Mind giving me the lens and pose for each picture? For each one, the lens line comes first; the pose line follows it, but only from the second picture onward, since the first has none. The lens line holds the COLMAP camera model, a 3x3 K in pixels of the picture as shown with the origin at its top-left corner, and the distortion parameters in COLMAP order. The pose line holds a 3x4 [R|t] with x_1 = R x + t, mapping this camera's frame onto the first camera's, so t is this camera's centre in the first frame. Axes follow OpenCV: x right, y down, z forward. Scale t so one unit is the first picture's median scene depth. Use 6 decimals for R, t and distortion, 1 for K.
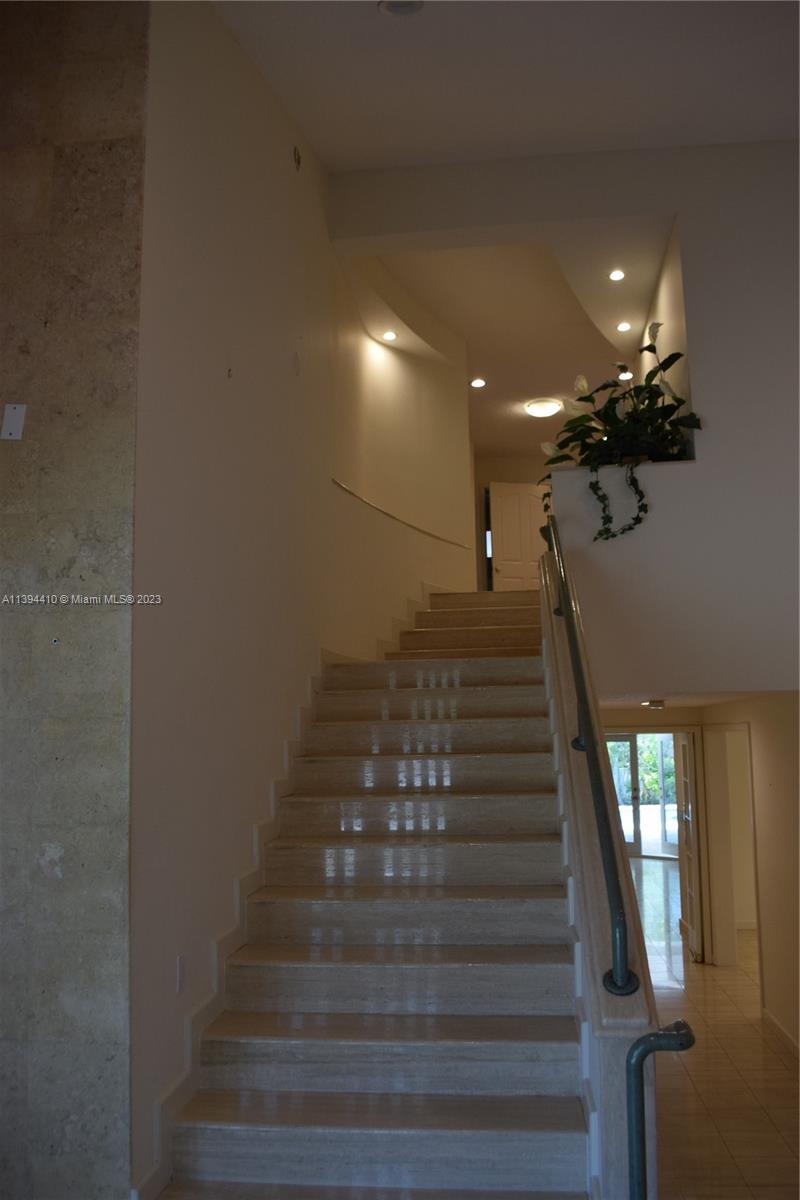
lens RADIAL K [[950.7, 0, 407.6], [0, 950.7, 608.0], [0, 0, 1]] dist [-0.080197, 0.006641]
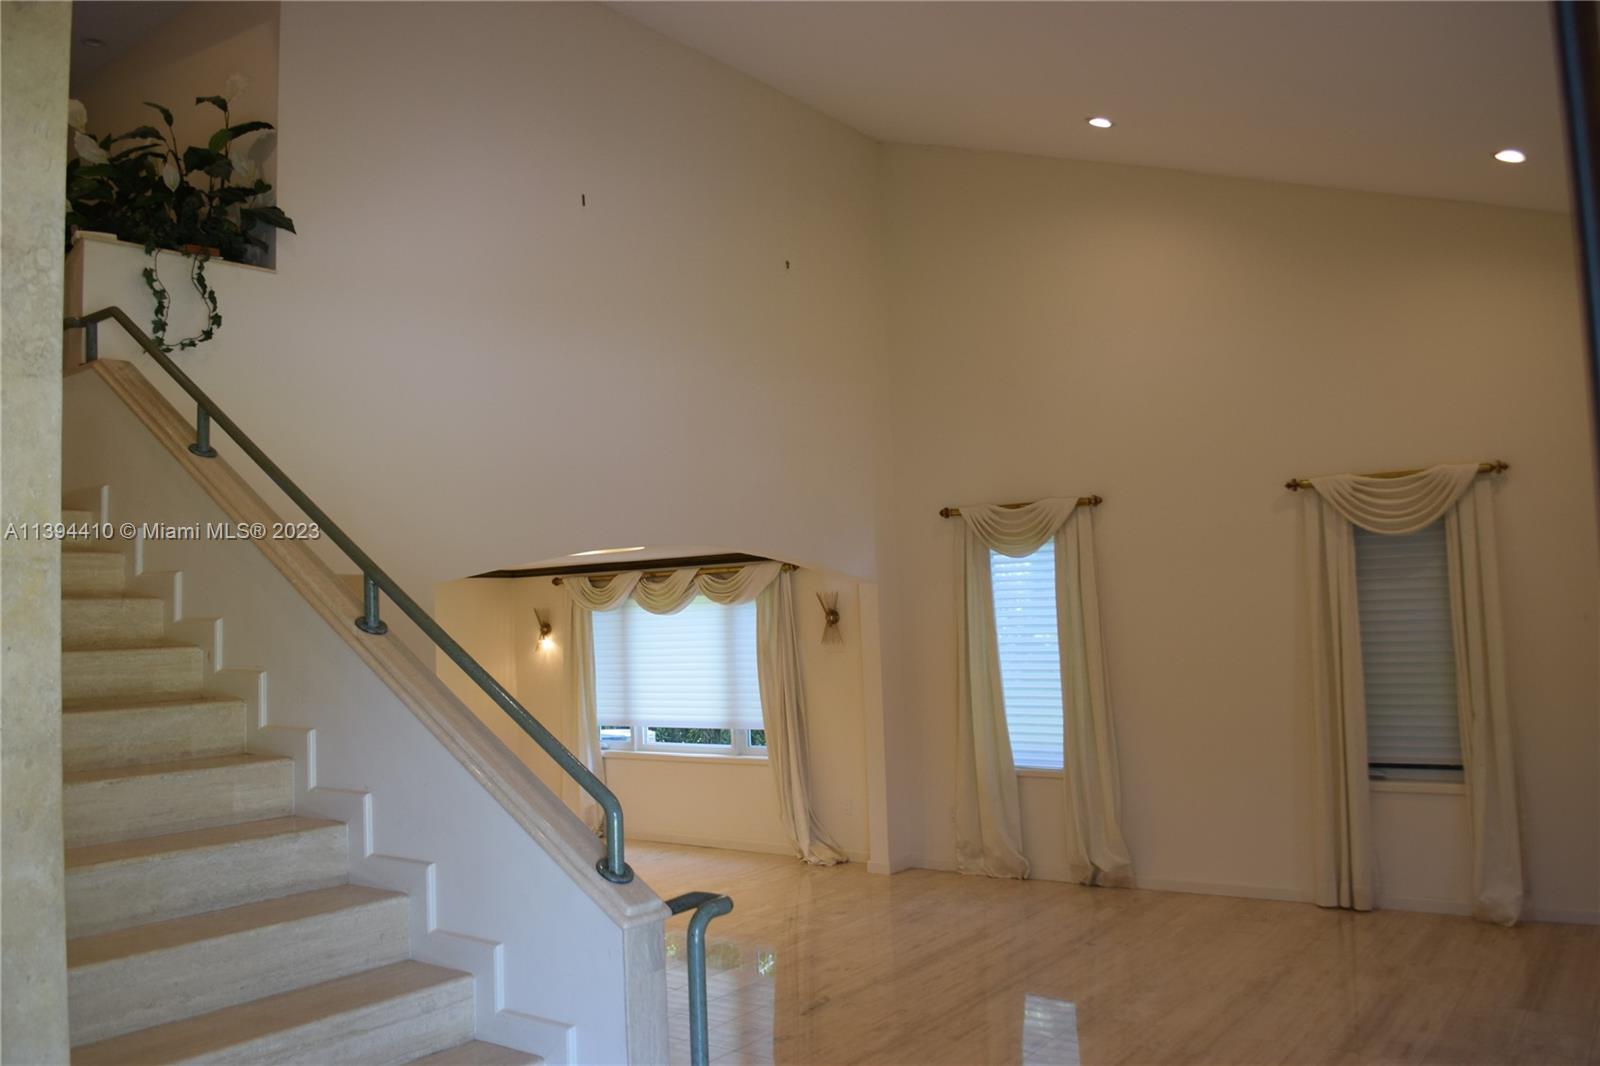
lens RADIAL K [[1267.6, 0, 817.8], [0, 1267.6, 532.3], [0, 0, 1]] dist [-0.080197, 0.006641]
pose [[0.496354, 0.058617, 0.866139, -0.337689], [-0.089166, 0.995883, -0.016299, 0.031534], [-0.863529, -0.069140, 0.499537, 0.104471]]
